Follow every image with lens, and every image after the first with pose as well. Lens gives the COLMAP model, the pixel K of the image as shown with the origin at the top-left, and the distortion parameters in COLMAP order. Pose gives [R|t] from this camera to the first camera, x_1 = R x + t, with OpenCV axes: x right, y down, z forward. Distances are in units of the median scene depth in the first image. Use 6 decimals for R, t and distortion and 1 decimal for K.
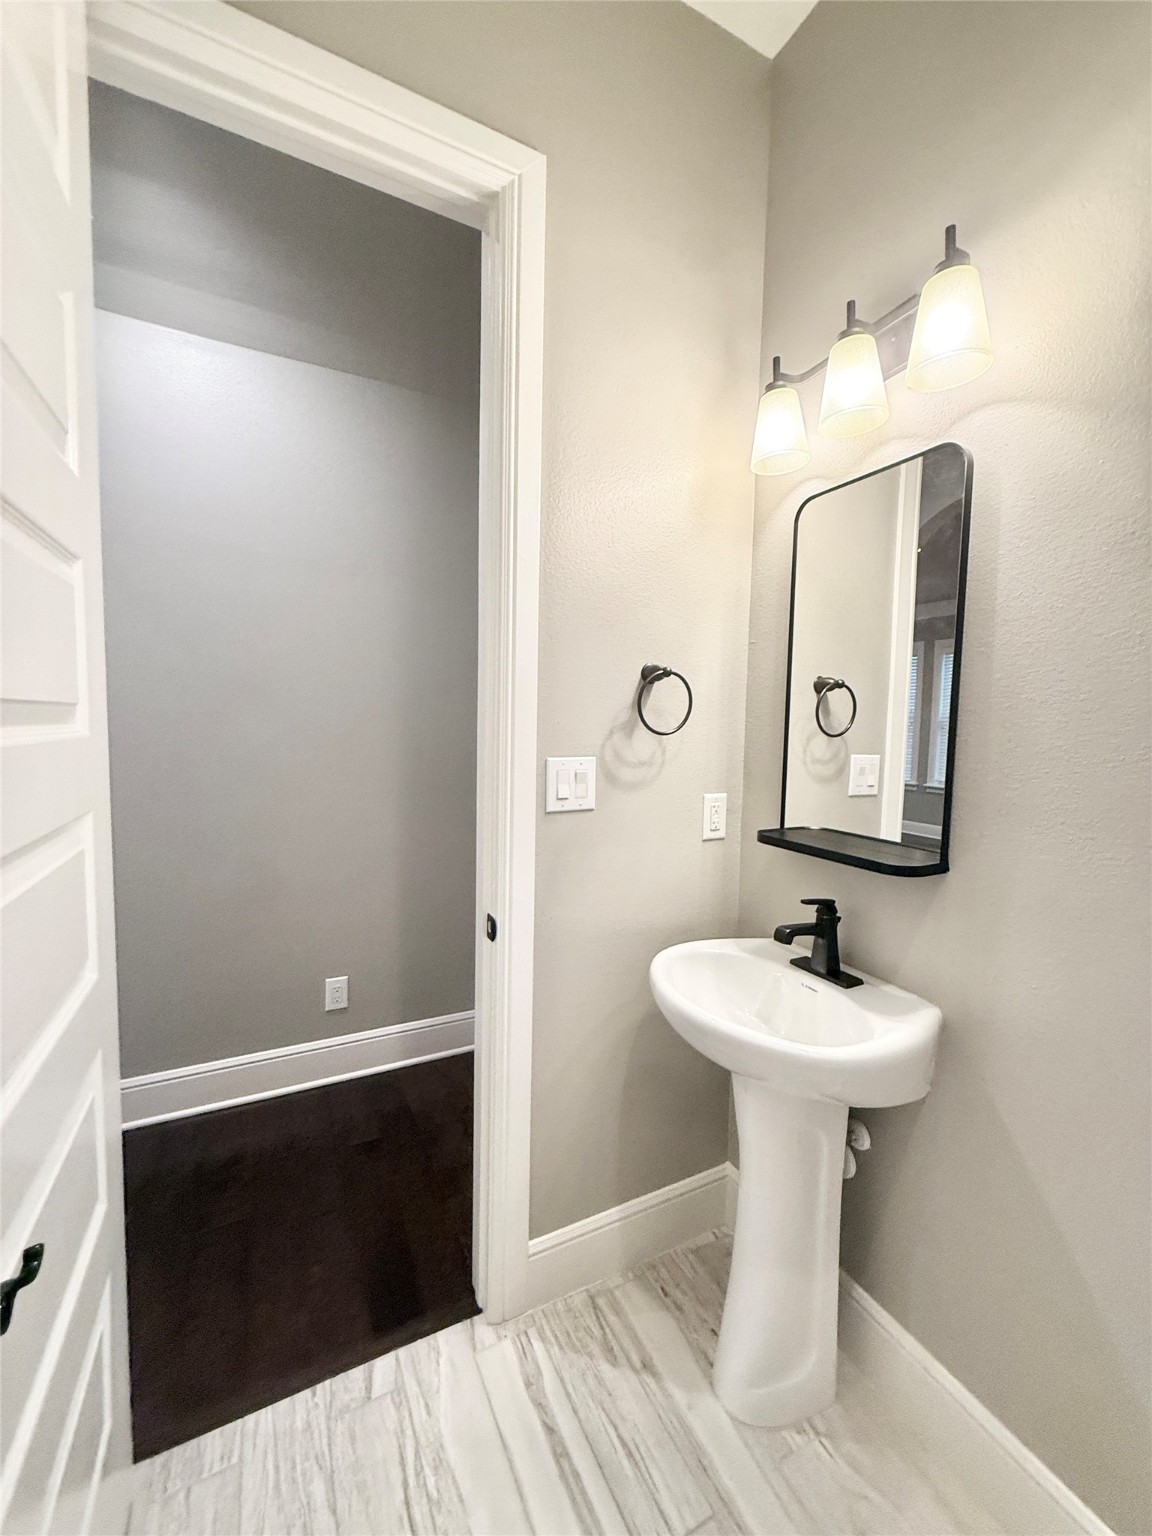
lens RADIAL K [[609.9, 0, 587.1], [0, 609.9, 774.5], [0, 0, 1]] dist [-0.000765, 0.000640]
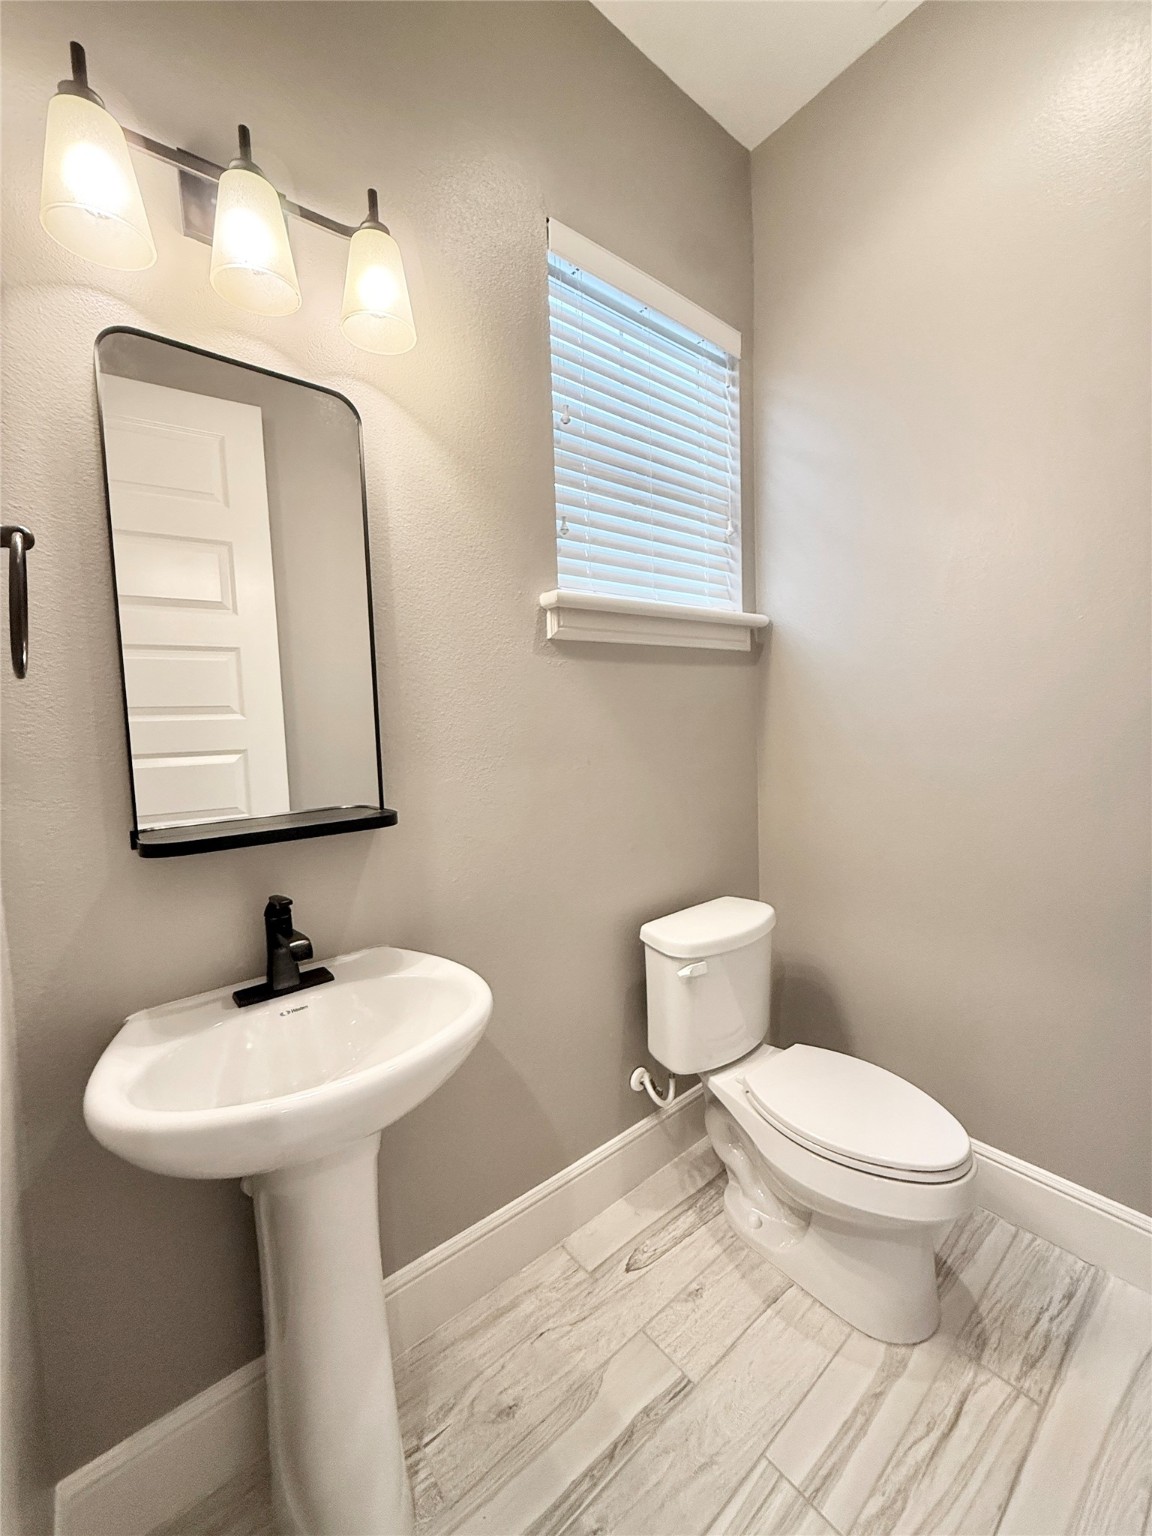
lens RADIAL K [[609.9, 0, 577.5], [0, 609.9, 761.3], [0, 0, 1]] dist [-0.000765, 0.000640]
pose [[-0.202827, -0.087550, 0.975293, -0.473930], [0.107713, 0.987956, 0.111088, -0.014623], [-0.973272, 0.127583, -0.190954, 0.809393]]
